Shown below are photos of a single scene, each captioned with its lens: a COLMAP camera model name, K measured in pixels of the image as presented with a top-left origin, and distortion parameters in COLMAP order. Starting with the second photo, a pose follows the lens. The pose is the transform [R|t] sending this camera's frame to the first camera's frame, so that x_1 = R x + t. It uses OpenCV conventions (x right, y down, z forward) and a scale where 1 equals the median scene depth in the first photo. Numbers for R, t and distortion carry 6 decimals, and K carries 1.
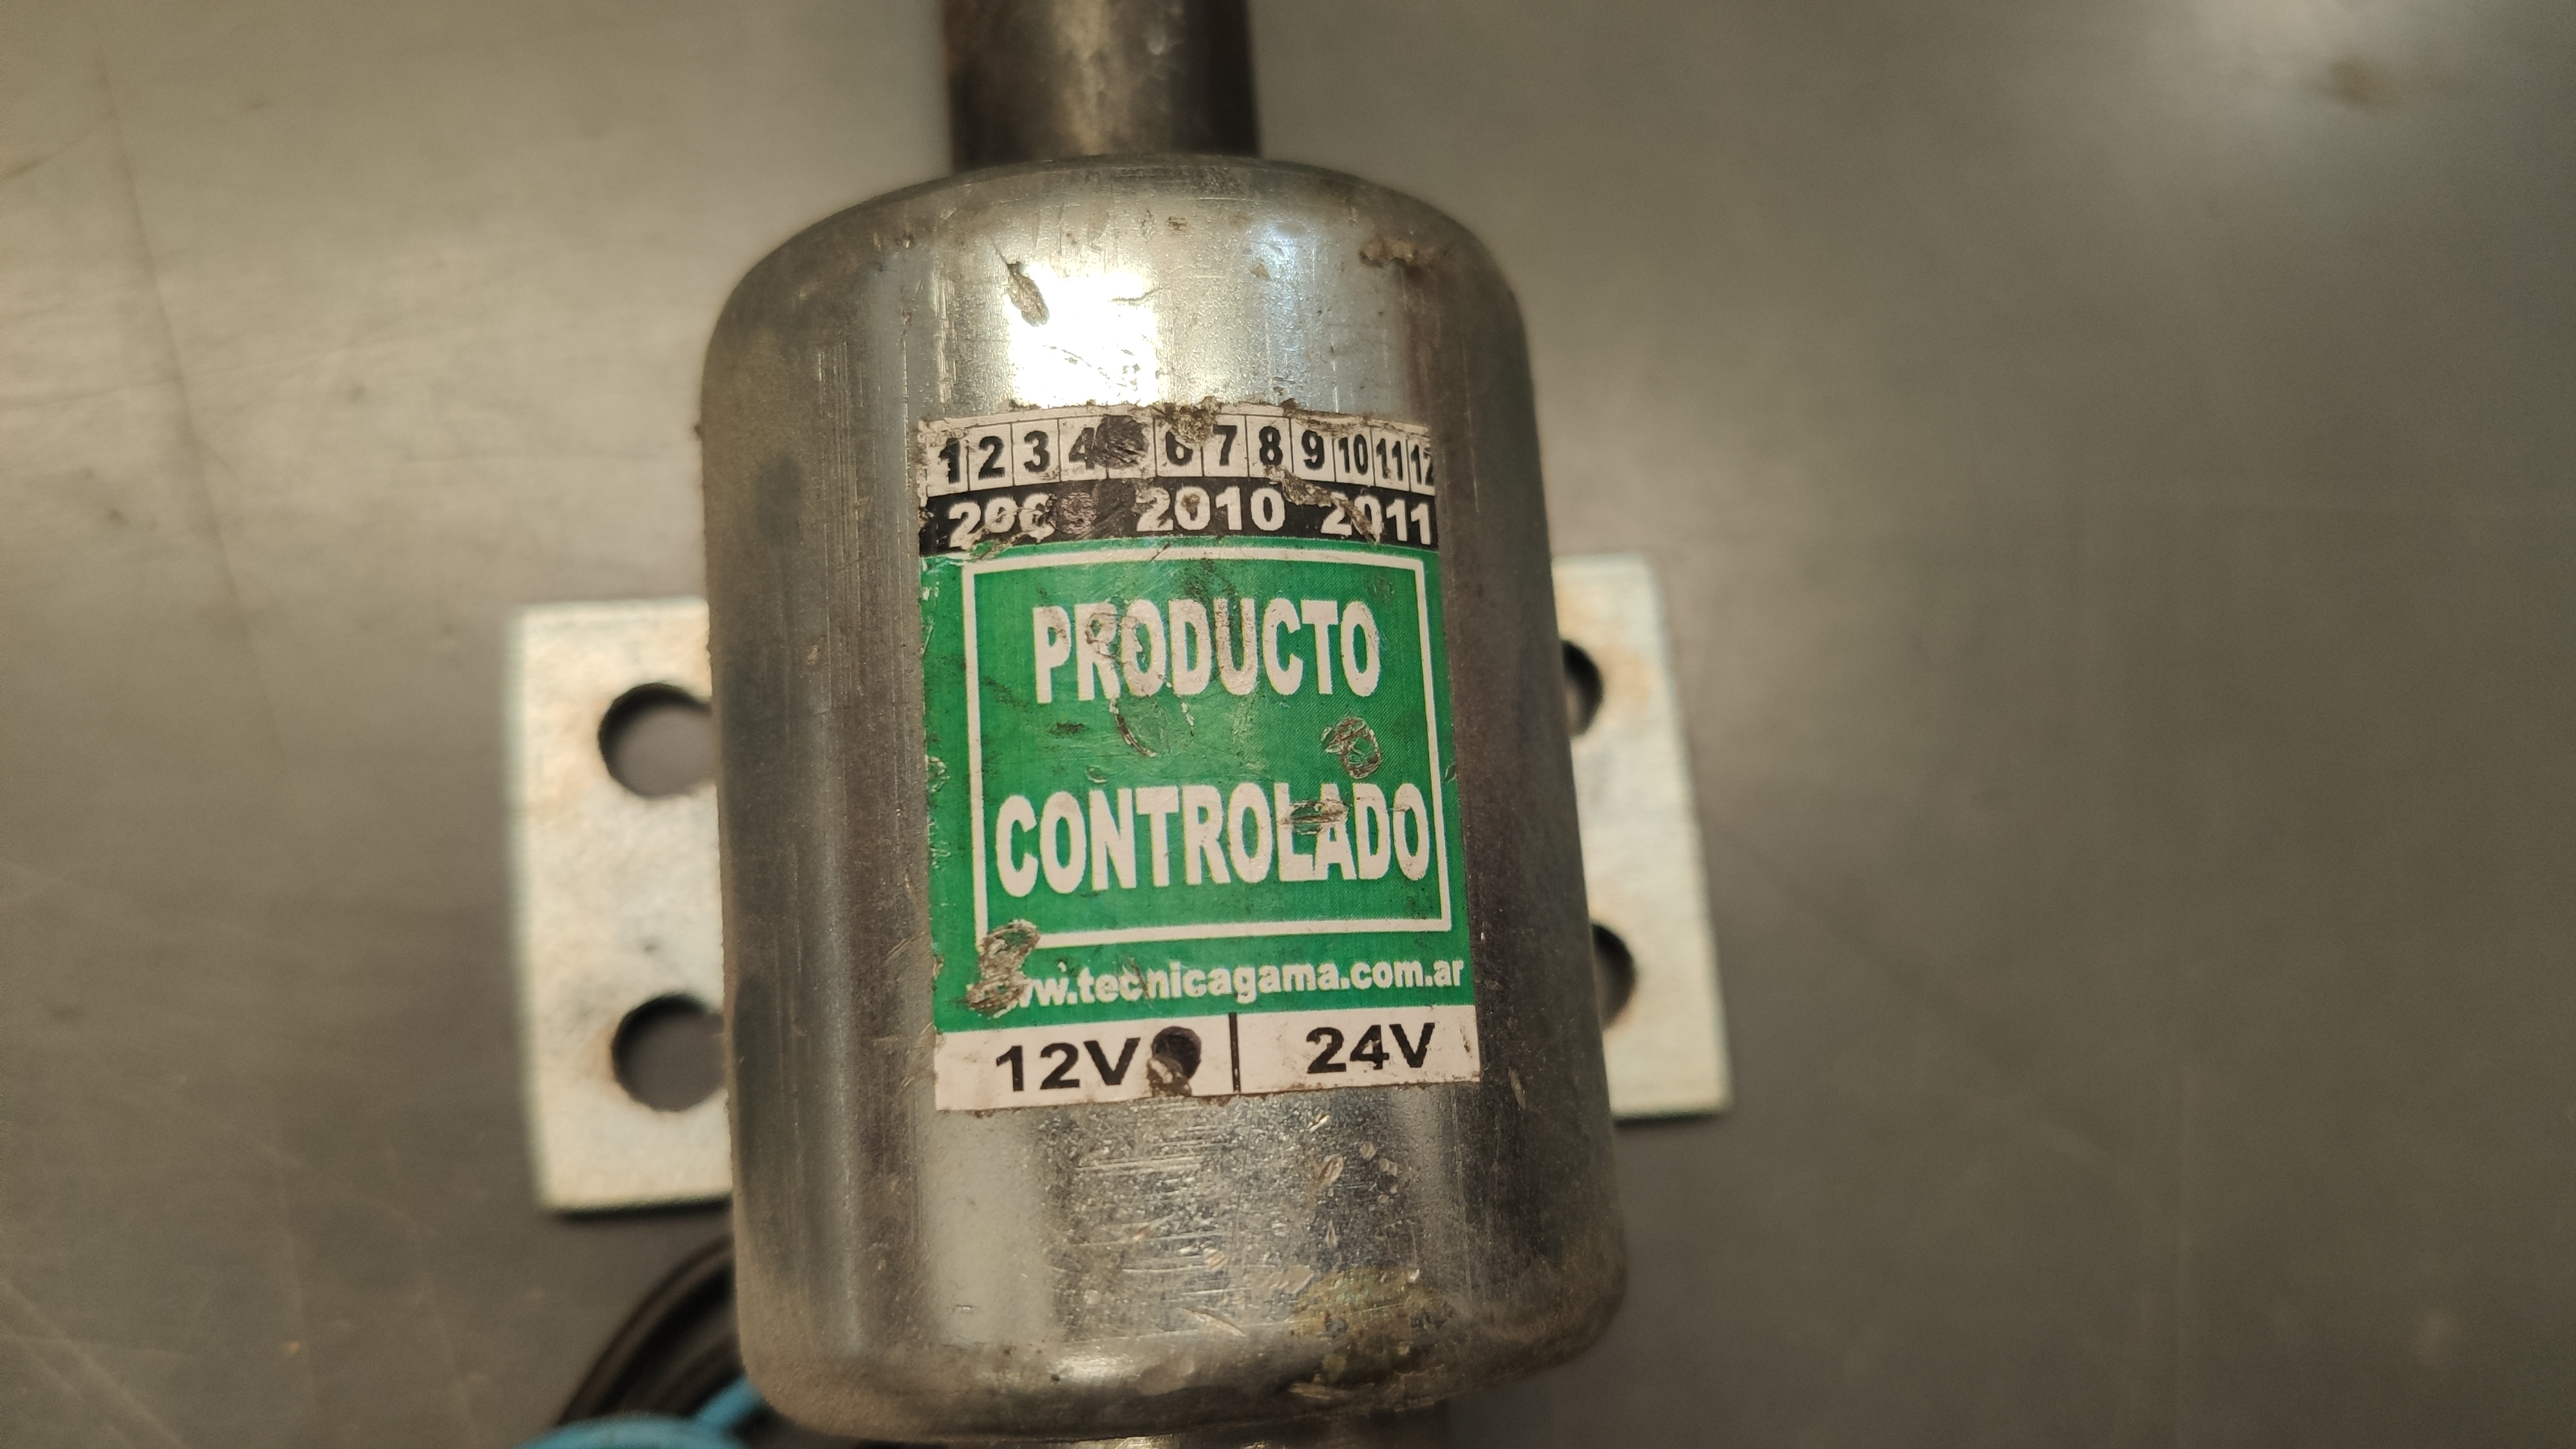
lens RADIAL K [[1975.9, 0, 1282.4], [0, 1975.9, 791.4], [0, 0, 1]] dist [-0.042191, 0.020199]
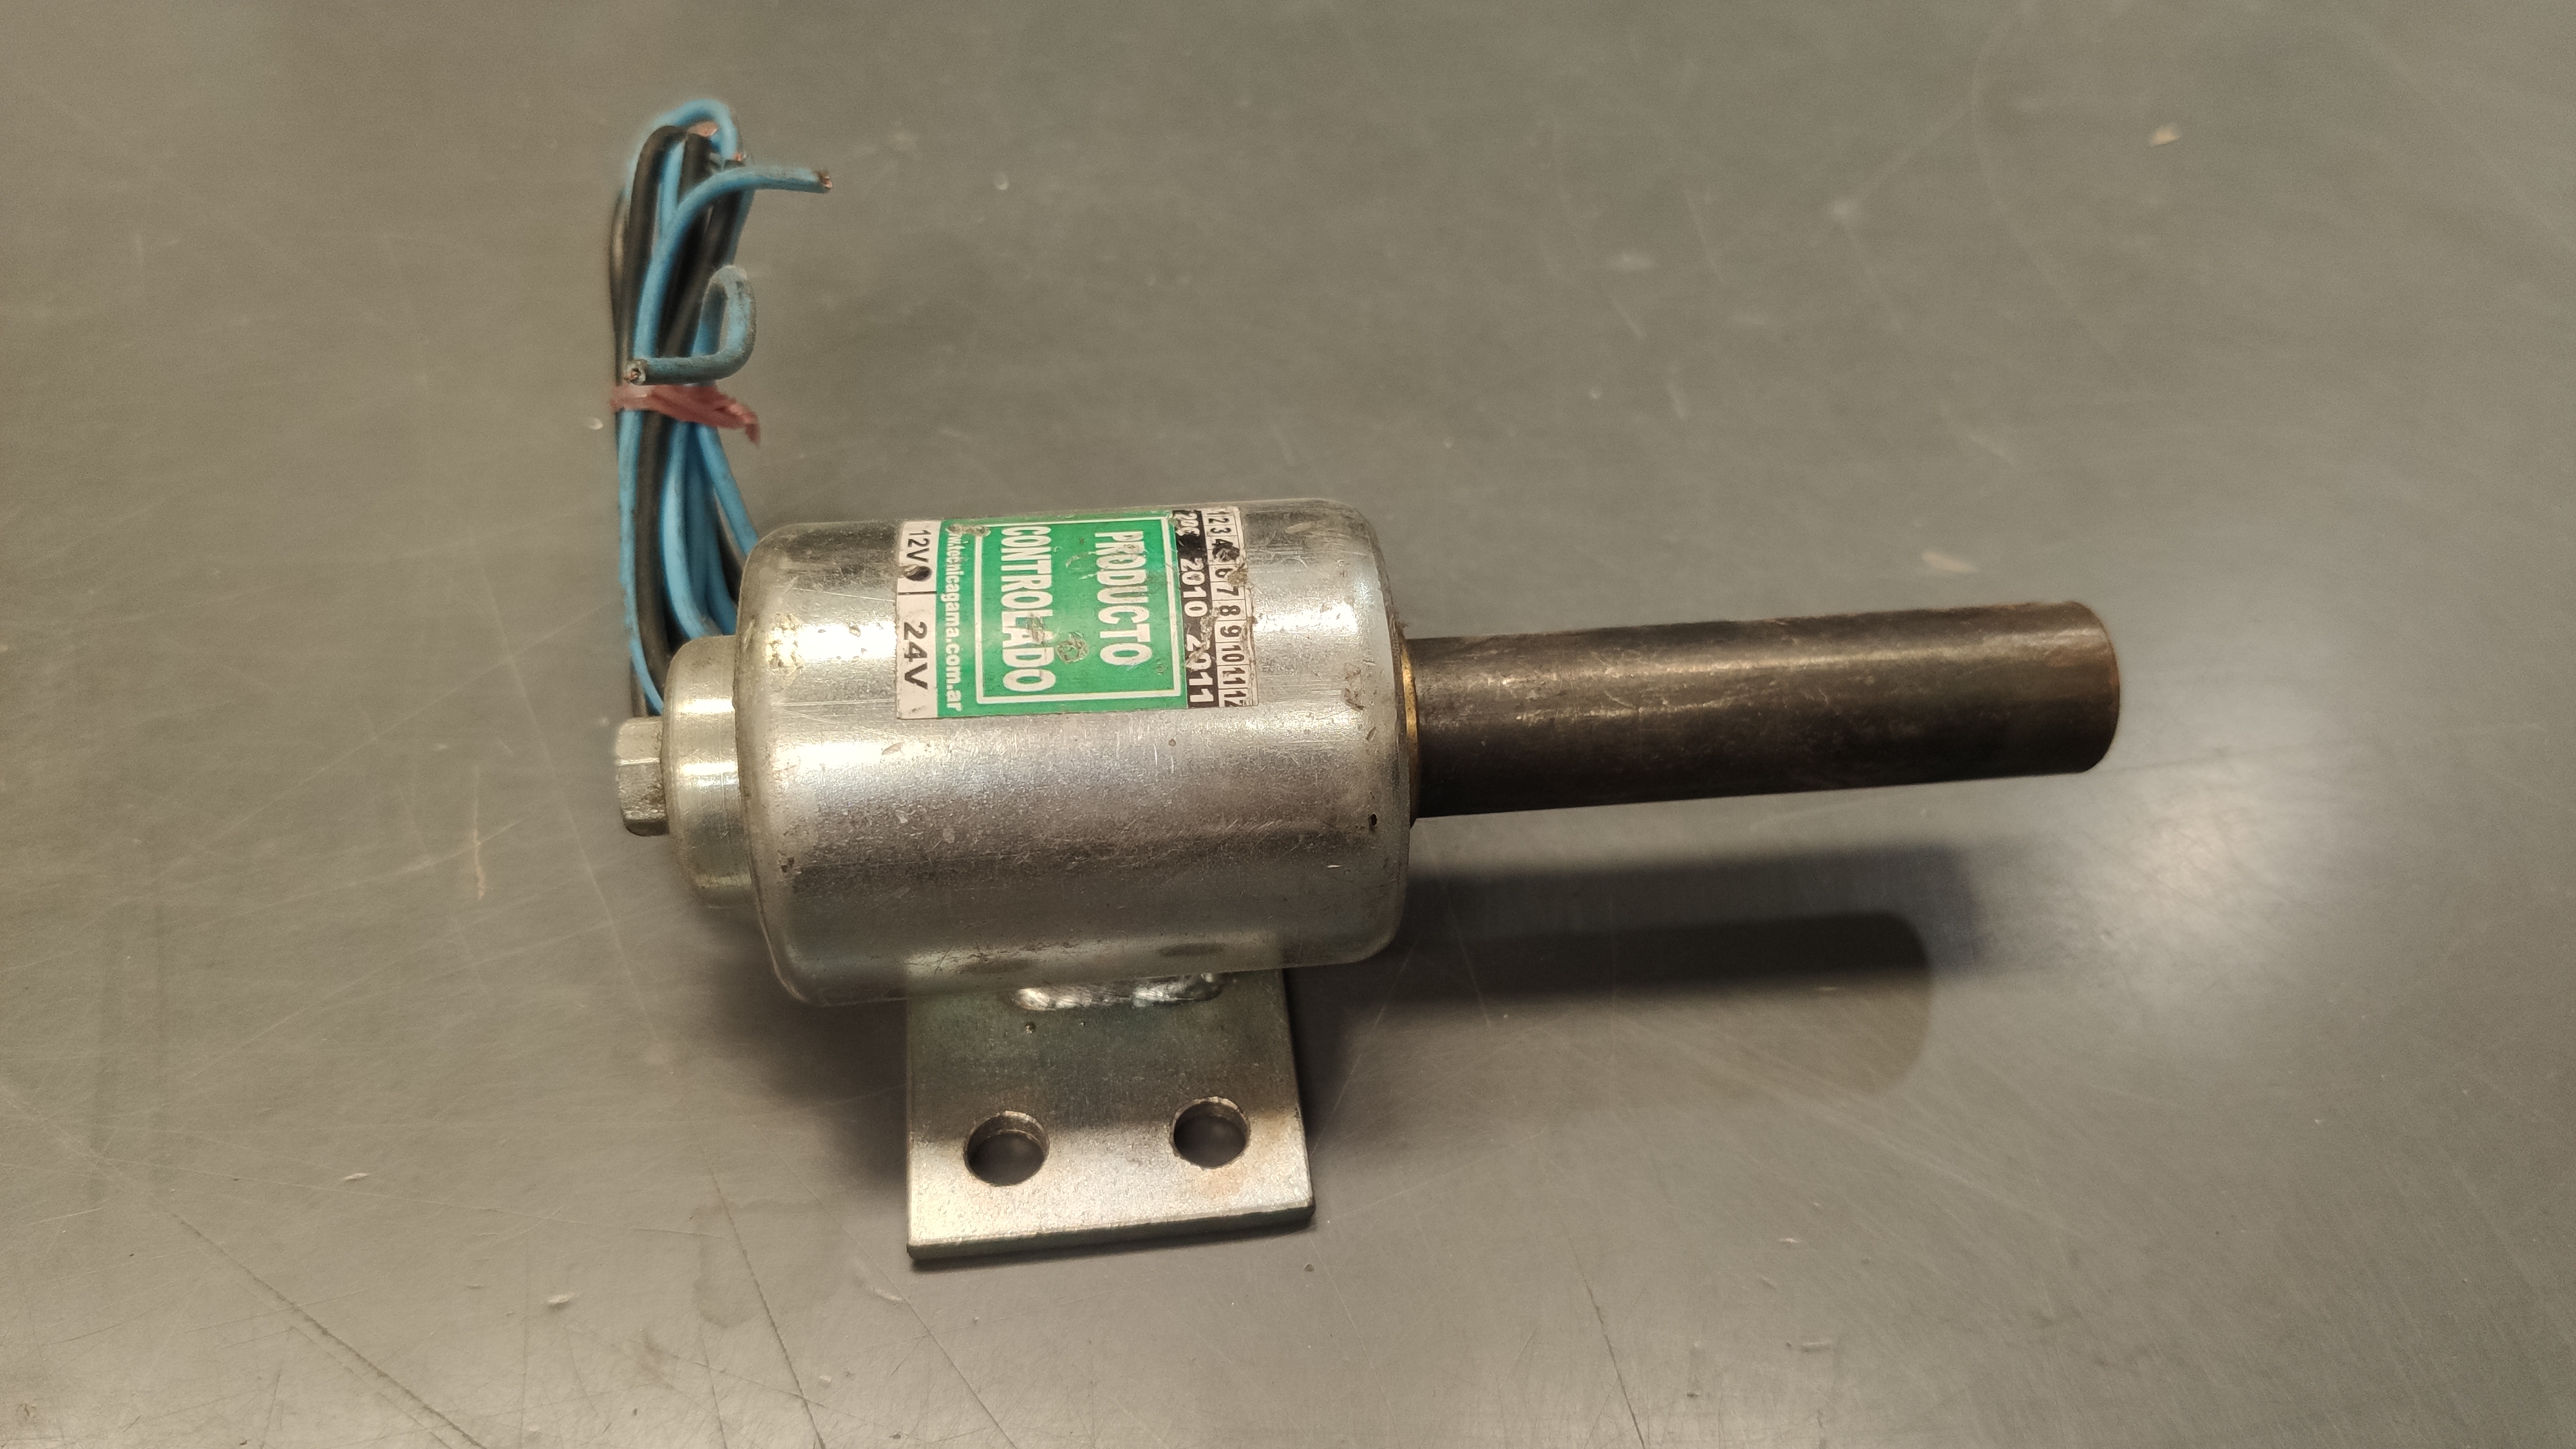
lens RADIAL K [[1975.9, 0, 1282.4], [0, 1975.9, 791.4], [0, 0, 1]] dist [-0.042191, 0.020199]
pose [[0.045520, 0.697792, -0.714853, 1.524956], [-0.993560, 0.105952, 0.040156, -0.289479], [0.103760, 0.708421, 0.698121, -0.222053]]
